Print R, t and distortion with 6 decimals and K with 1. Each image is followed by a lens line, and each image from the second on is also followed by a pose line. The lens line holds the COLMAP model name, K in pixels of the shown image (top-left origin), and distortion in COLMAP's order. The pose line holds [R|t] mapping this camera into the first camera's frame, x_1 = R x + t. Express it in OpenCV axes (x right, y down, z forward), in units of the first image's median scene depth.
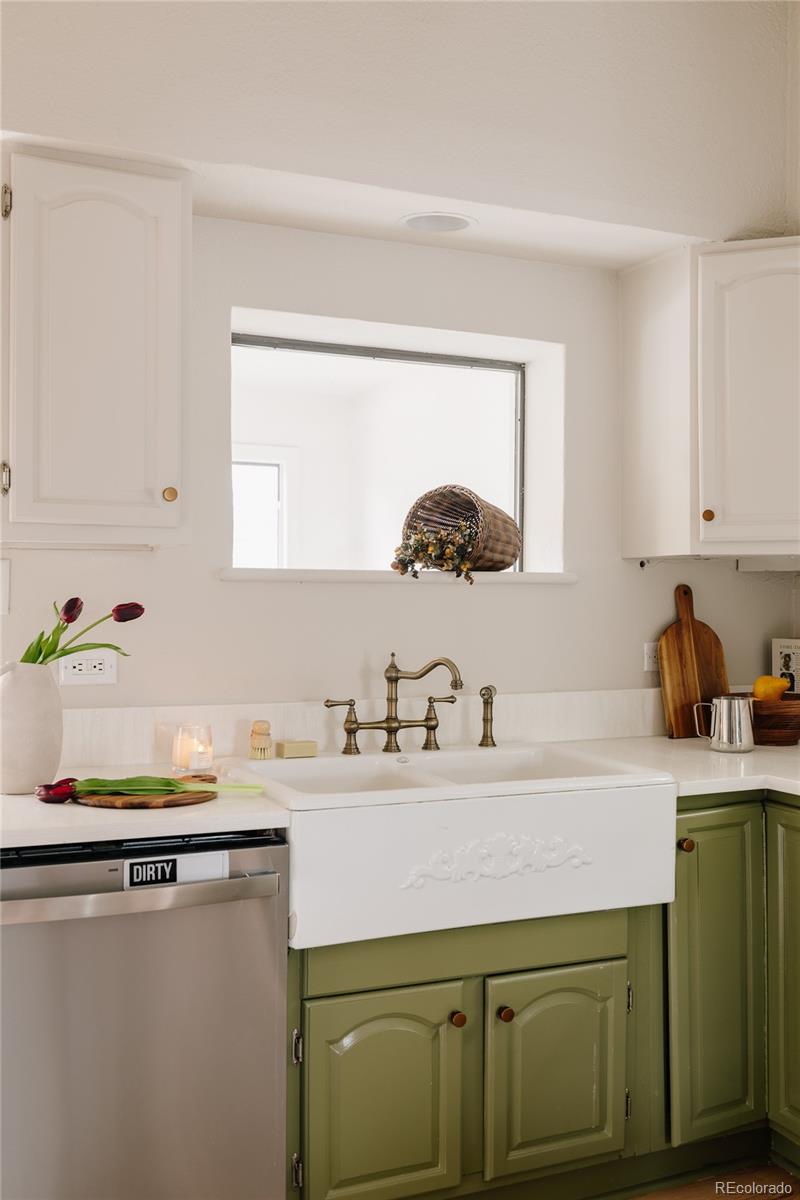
lens RADIAL K [[1185.4, 0, 402.3], [0, 1185.4, 599.2], [0, 0, 1]] dist [0.005535, 0.000000]
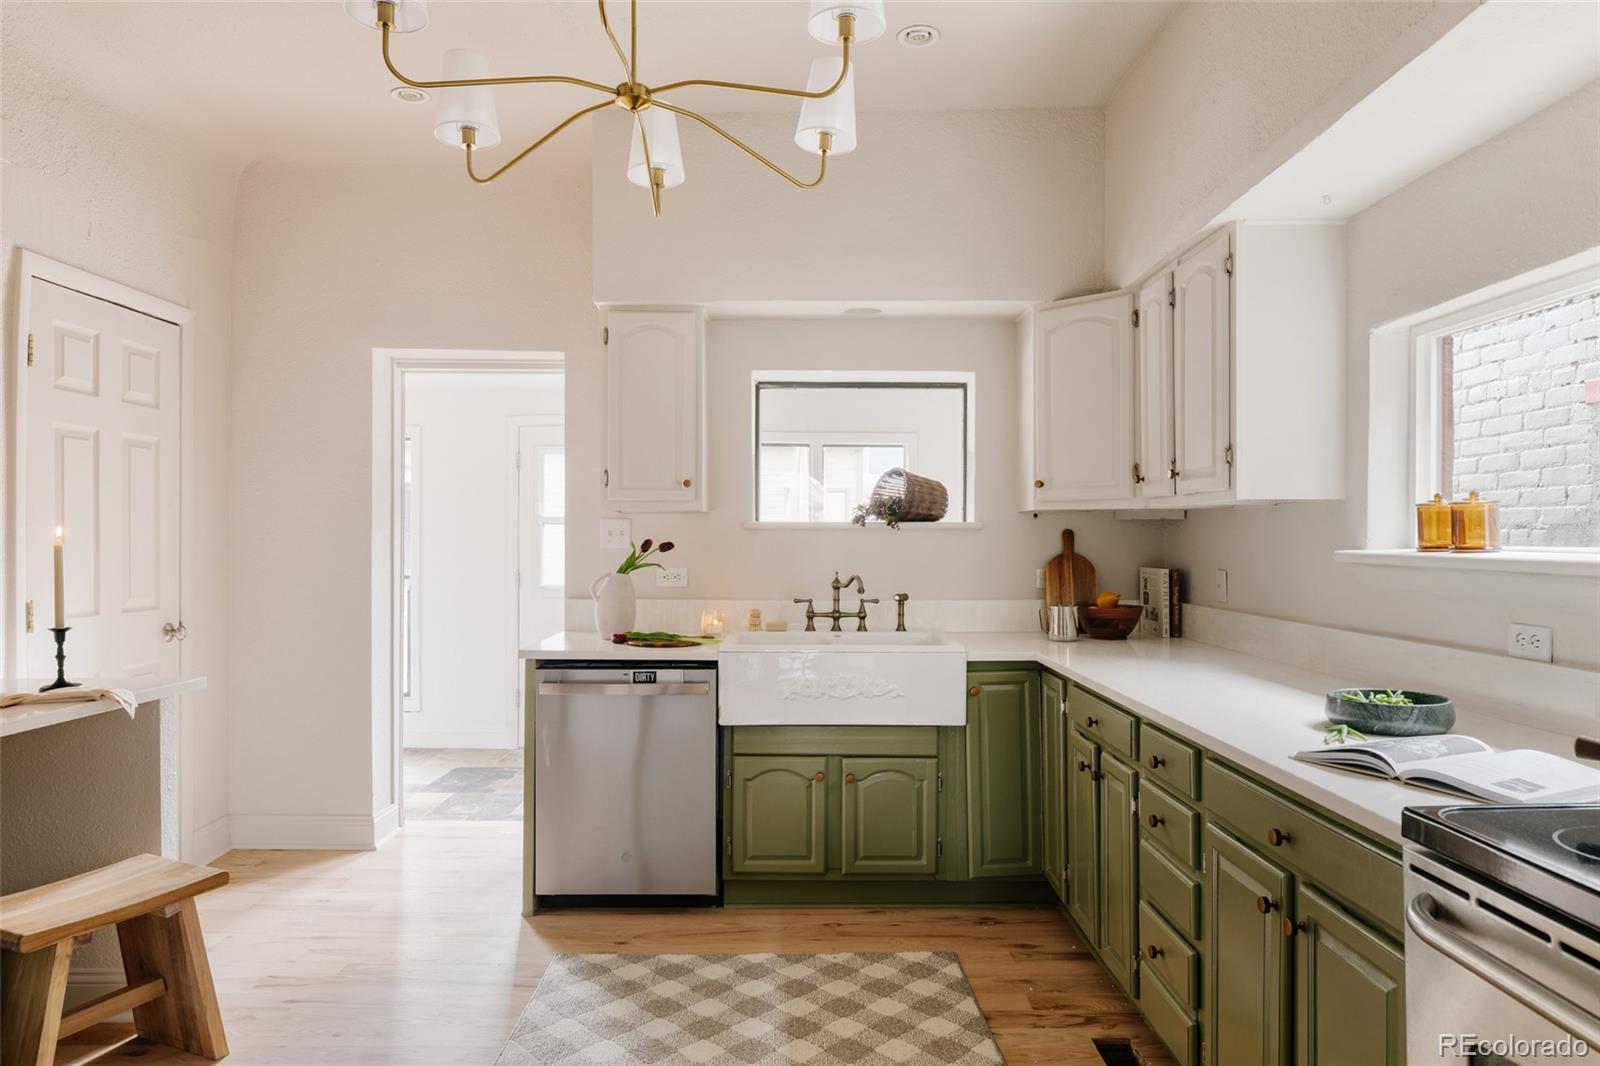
lens RADIAL K [[1037.9, 0, 794.3], [0, 1037.9, 539.6], [0, 0, 1]] dist [0.033006, -0.000152]
pose [[0.908229, -0.000574, -0.418472, 0.560895], [0.001049, 0.999999, 0.000905, -0.001494], [0.418471, -0.001261, 0.908229, -0.359201]]
